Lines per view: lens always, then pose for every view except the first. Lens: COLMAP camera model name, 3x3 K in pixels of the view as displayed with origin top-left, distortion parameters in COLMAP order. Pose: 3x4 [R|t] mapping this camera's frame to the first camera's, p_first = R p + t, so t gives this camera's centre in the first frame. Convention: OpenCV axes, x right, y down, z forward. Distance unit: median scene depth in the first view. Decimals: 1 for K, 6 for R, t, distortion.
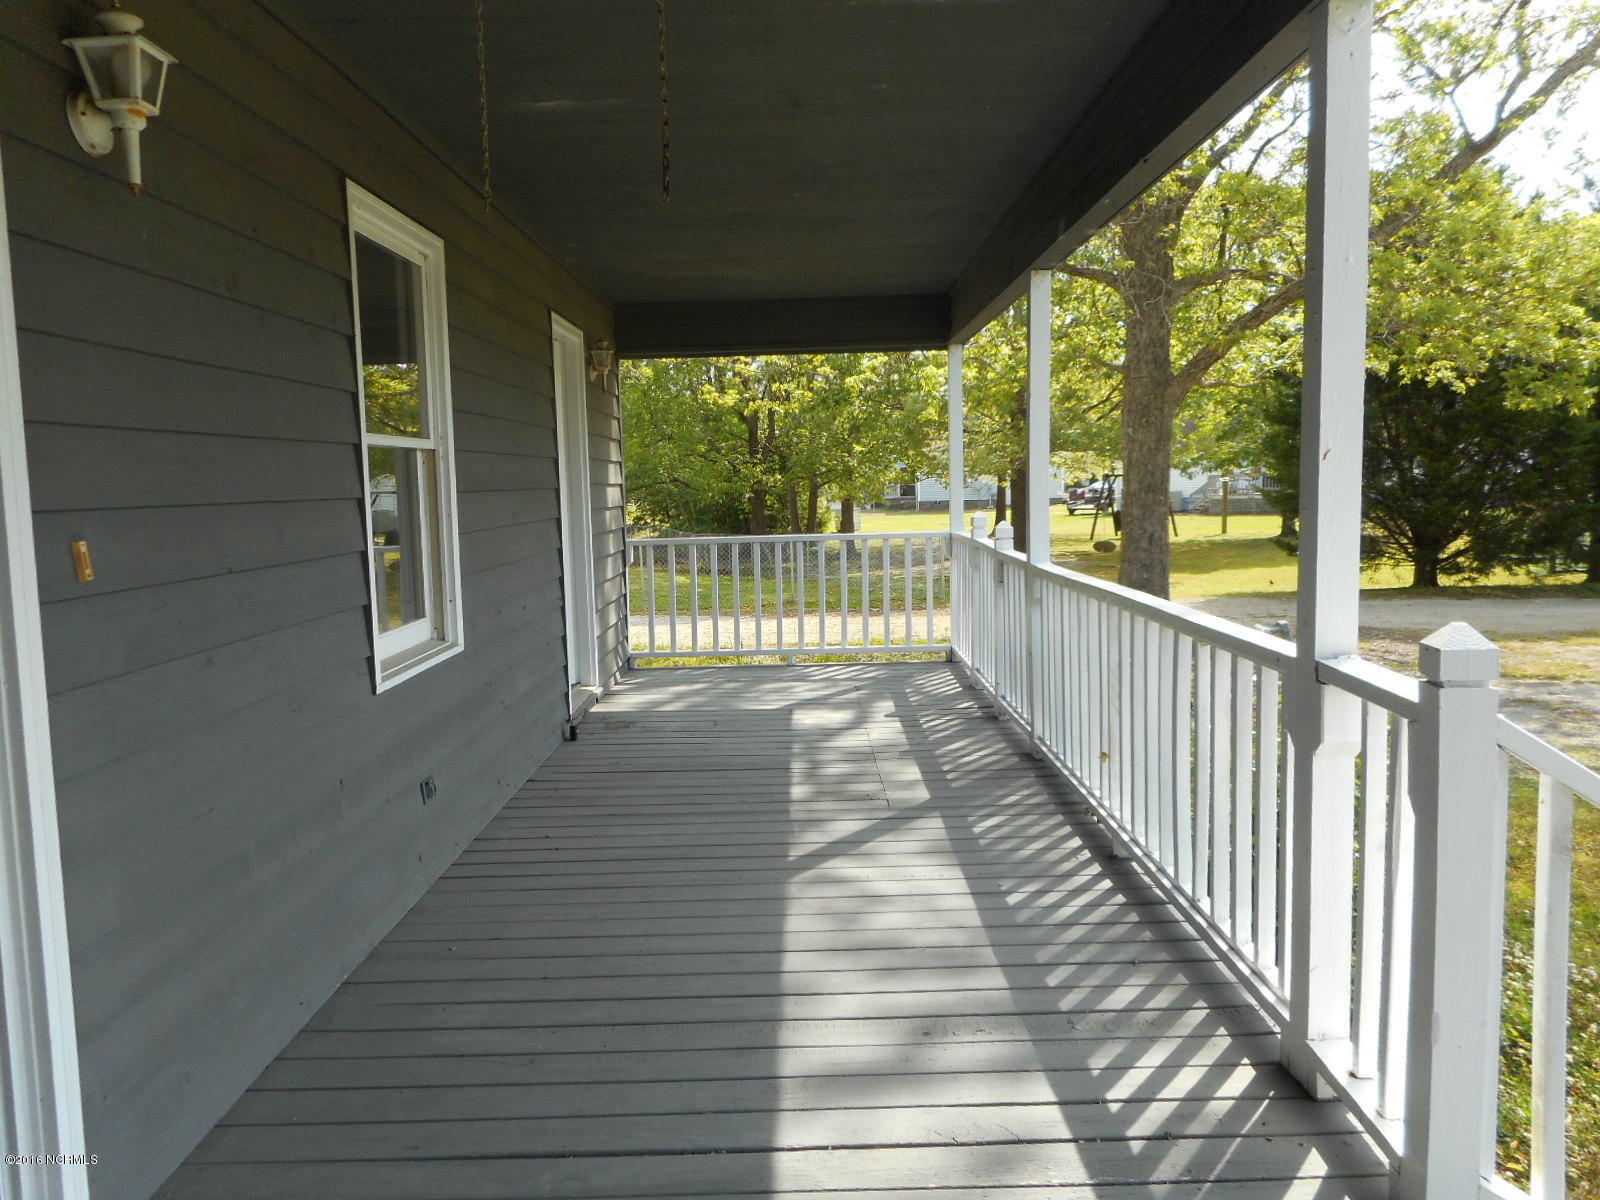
lens RADIAL K [[1262.4, 0, 800.0], [0, 1262.4, 600.0], [0, 0, 1]] dist [0.001257, 0.000352]
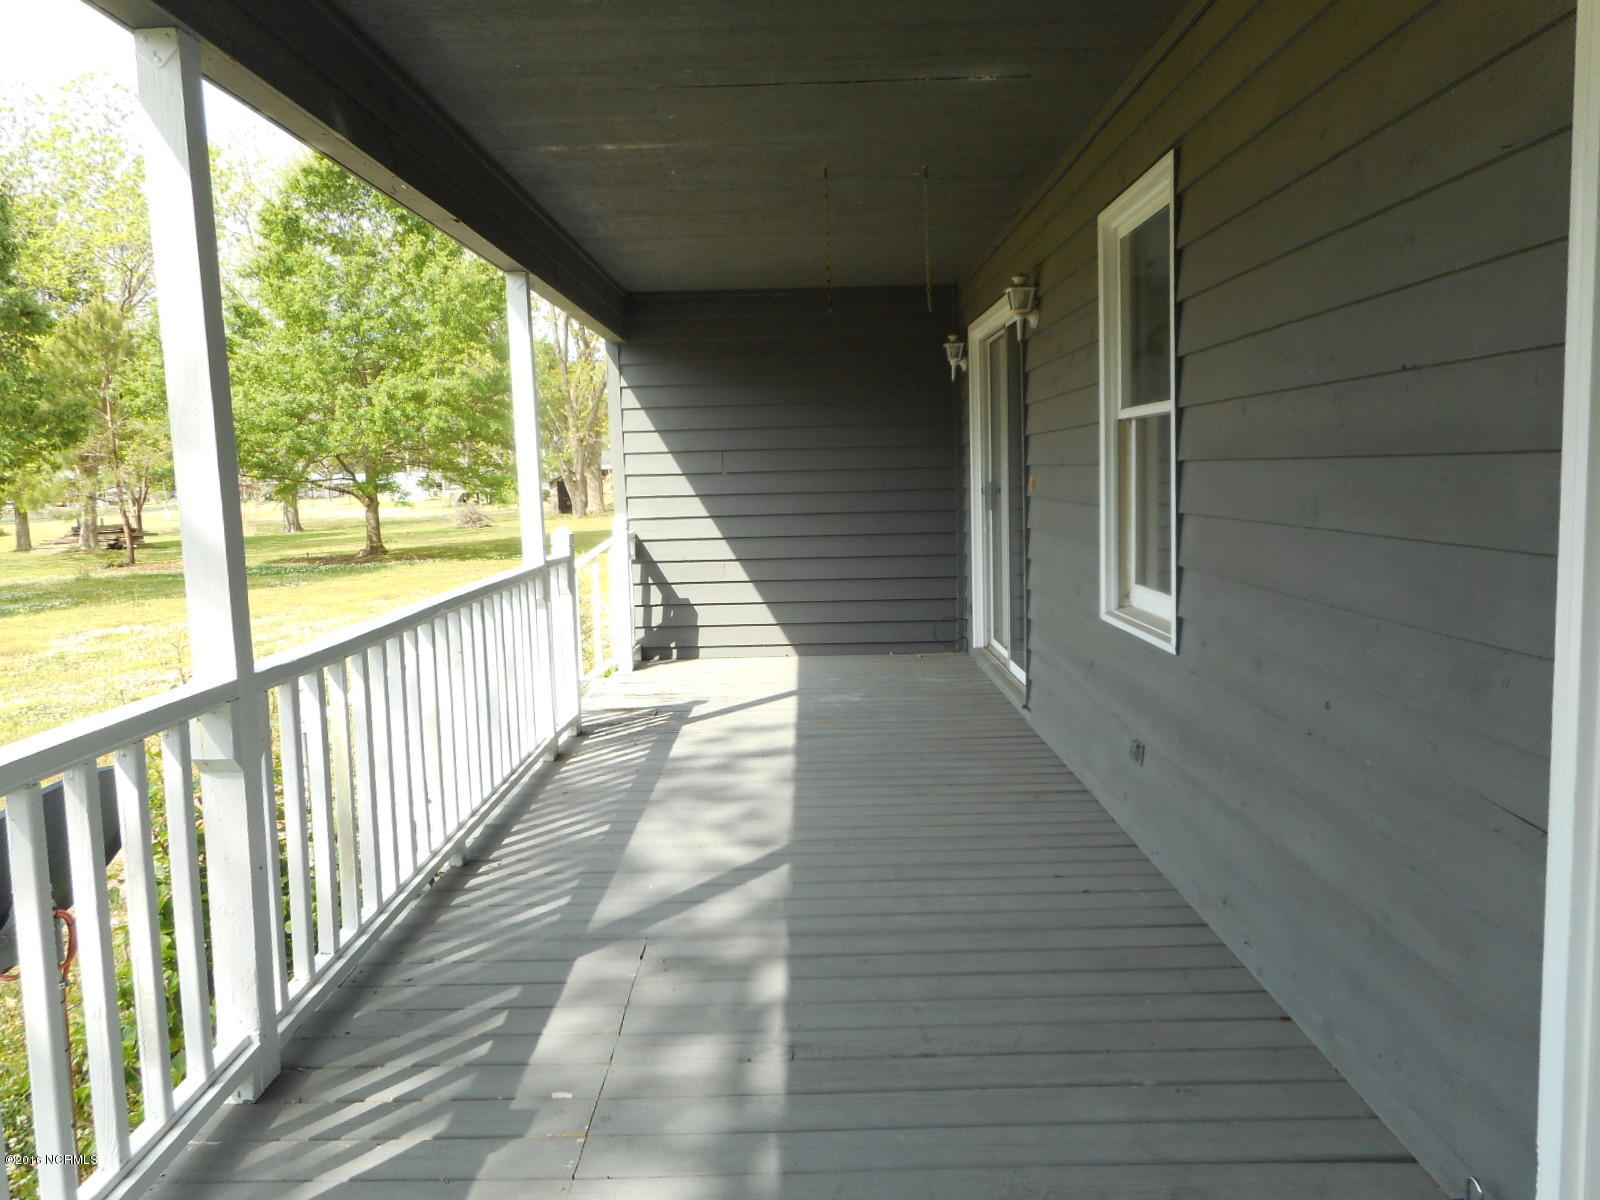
lens RADIAL K [[1262.4, 0, 800.0], [0, 1262.4, 600.0], [0, 0, 1]] dist [0.001257, 0.000352]
pose [[-0.998330, 0.057582, 0.004552, -0.031581], [0.057342, 0.978495, 0.198139, -0.175322], [0.006955, 0.198069, -0.980163, 1.842570]]
